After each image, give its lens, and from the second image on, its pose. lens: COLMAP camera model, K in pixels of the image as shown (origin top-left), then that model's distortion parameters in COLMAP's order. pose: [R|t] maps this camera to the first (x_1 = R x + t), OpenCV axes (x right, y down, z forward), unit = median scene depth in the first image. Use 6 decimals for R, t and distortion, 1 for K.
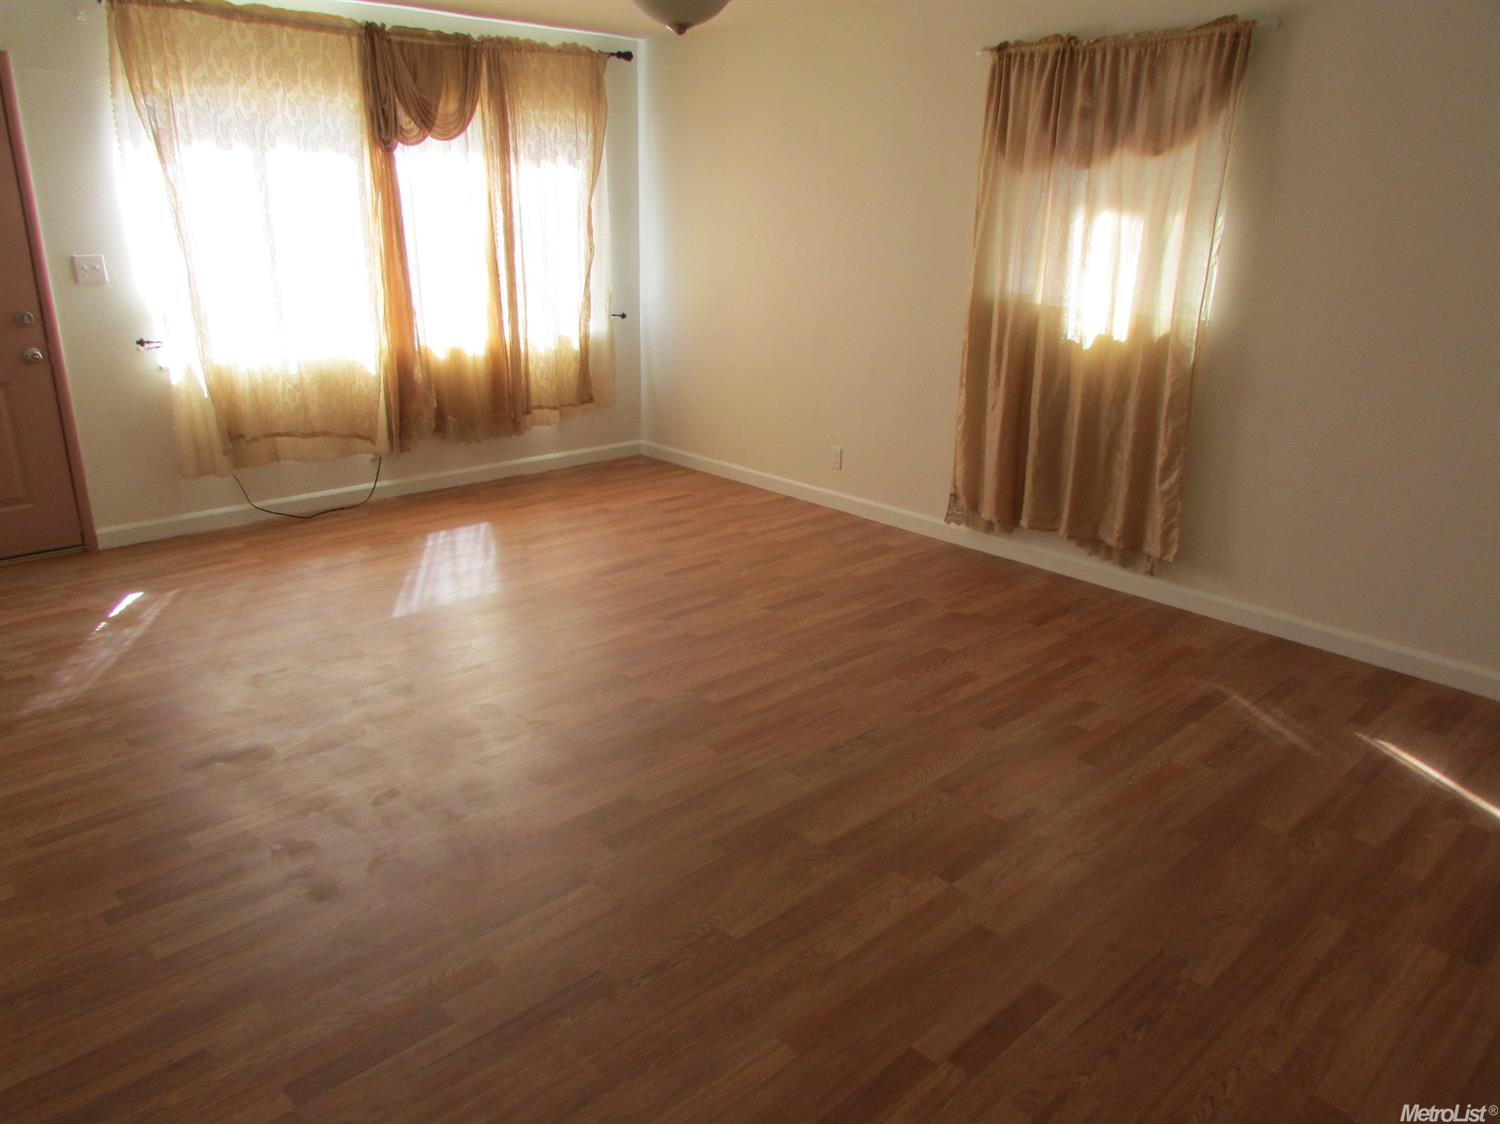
lens RADIAL K [[1058.6, 0, 750.0], [0, 1058.6, 562.0], [0, 0, 1]] dist [-0.064302, 0.053800]
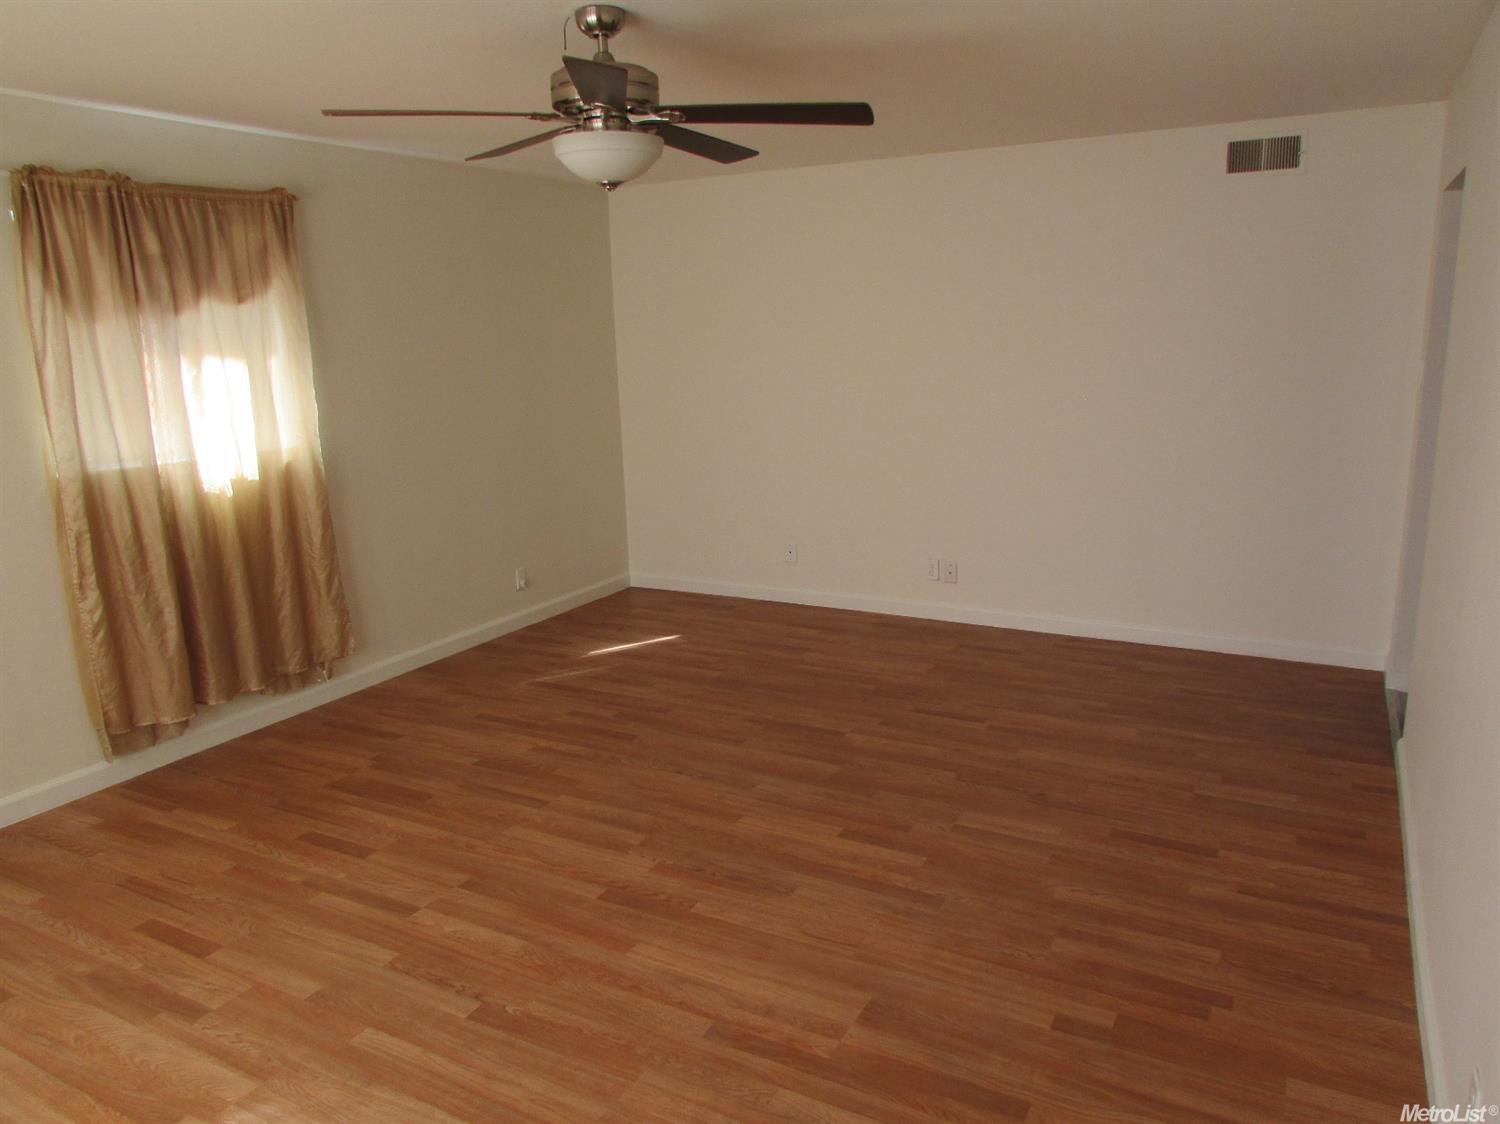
lens RADIAL K [[1043.2, 0, 750.0], [0, 1043.2, 562.0], [0, 0, 1]] dist [-0.061482, 0.003525]
pose [[-0.300779, -0.220122, 0.927943, -0.745242], [0.324762, 0.891205, 0.316674, -0.306110], [-0.896695, 0.396610, -0.196568, 0.816257]]
